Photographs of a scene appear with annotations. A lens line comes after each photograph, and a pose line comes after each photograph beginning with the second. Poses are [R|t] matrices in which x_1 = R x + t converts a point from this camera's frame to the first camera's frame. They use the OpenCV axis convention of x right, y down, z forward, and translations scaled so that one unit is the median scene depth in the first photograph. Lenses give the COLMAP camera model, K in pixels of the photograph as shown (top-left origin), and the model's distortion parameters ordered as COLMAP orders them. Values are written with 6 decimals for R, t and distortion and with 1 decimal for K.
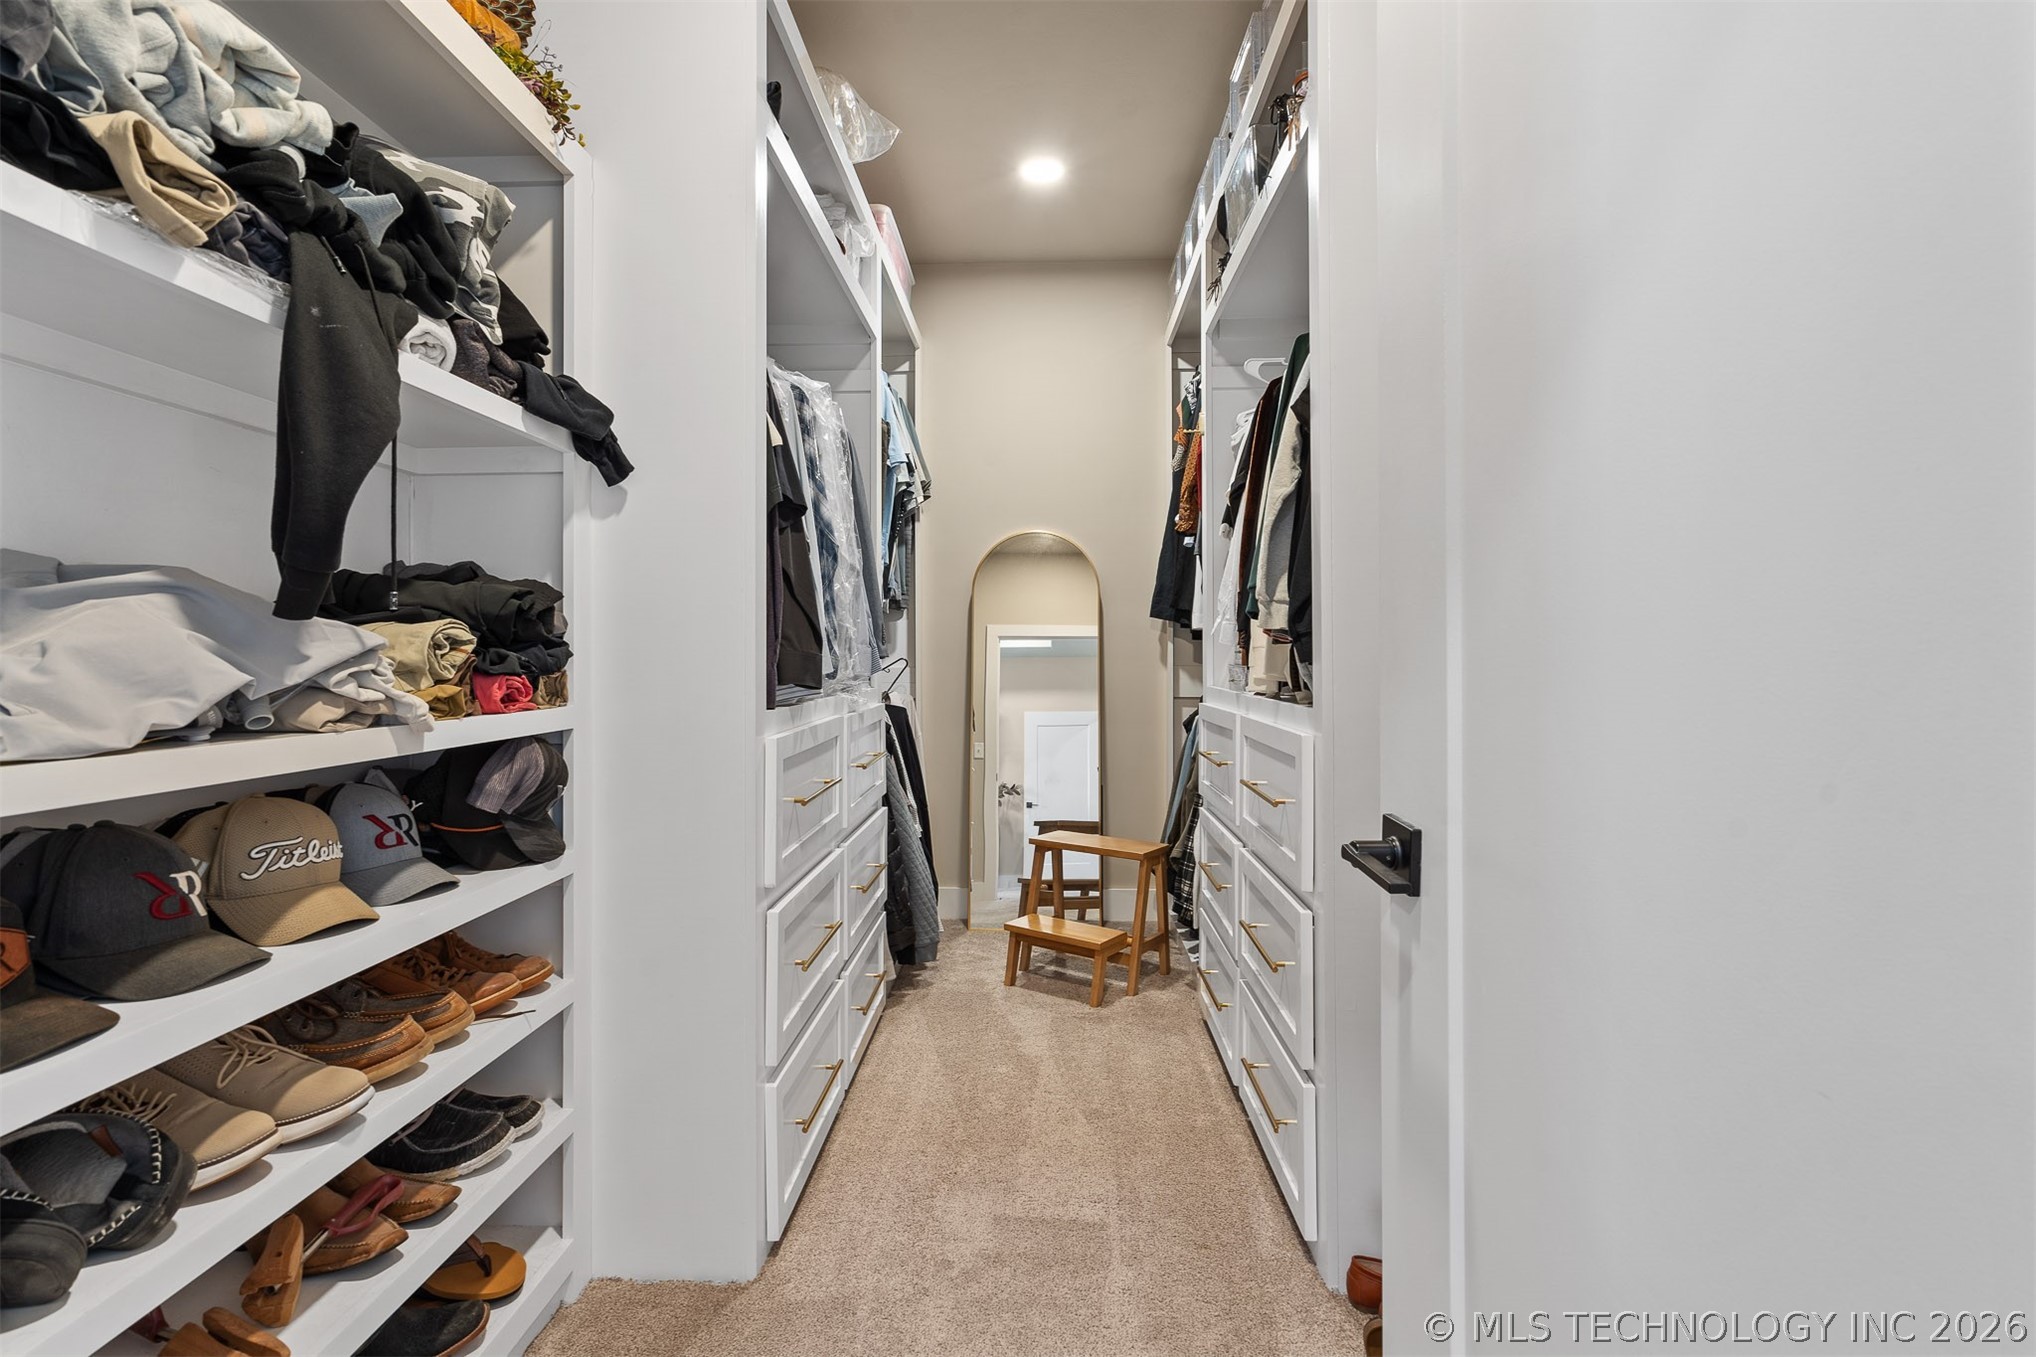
lens RADIAL K [[961.6, 0, 1013.6], [0, 961.6, 664.3], [0, 0, 1]] dist [0.000530, 0.000390]
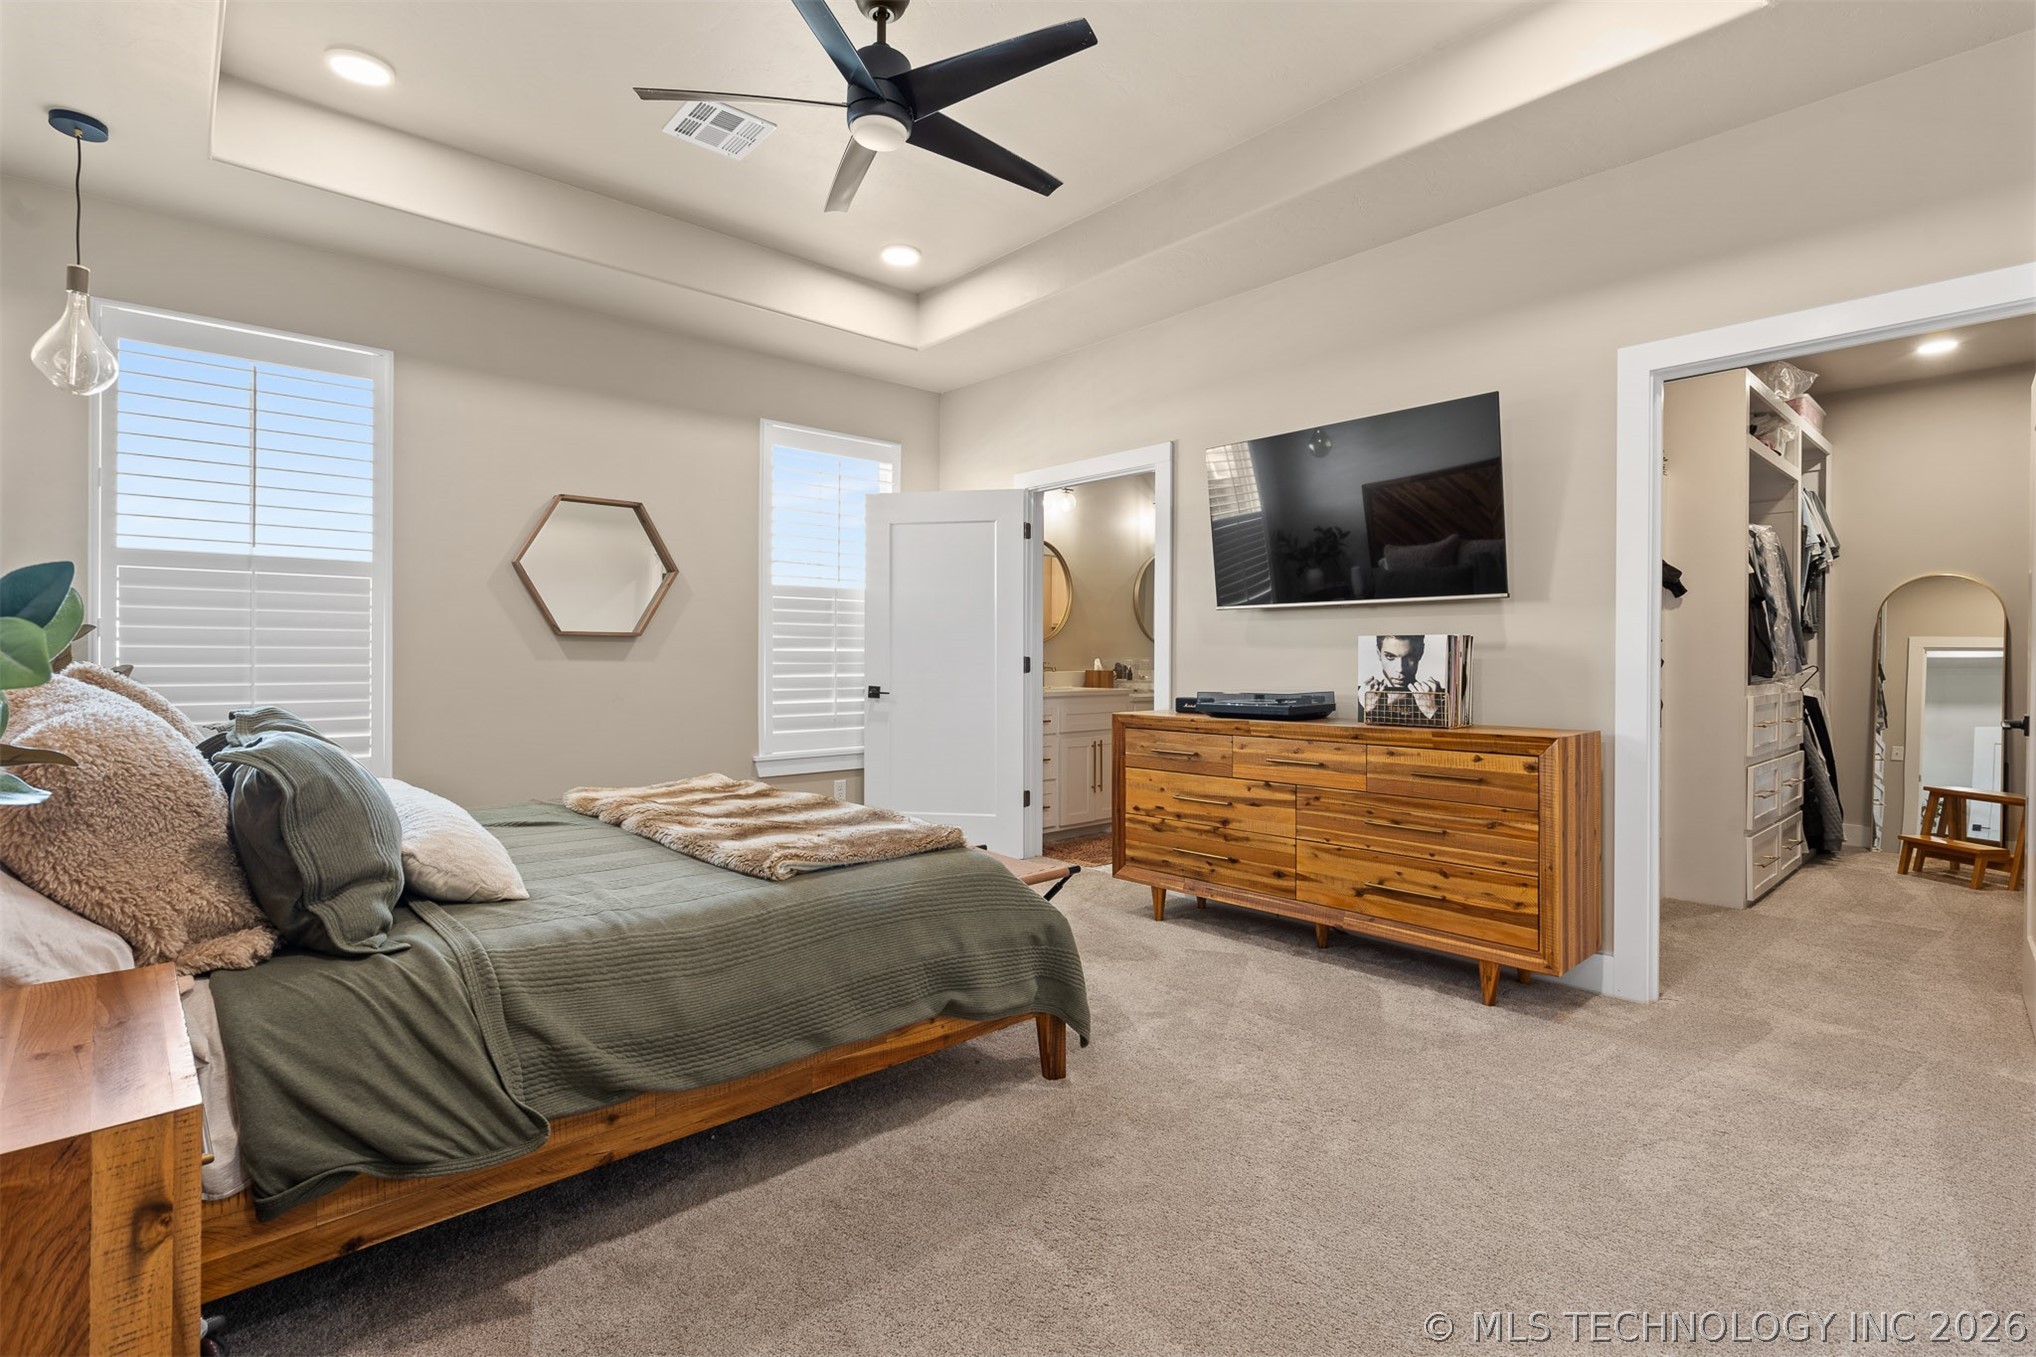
lens RADIAL K [[961.6, 0, 1015.6], [0, 961.6, 669.6], [0, 0, 1]] dist [0.000530, 0.000390]
pose [[0.699434, 0.005810, -0.714674, 0.101395], [-0.009899, 0.999950, -0.001559, 0.016703], [0.714629, 0.008165, 0.699456, -1.104652]]
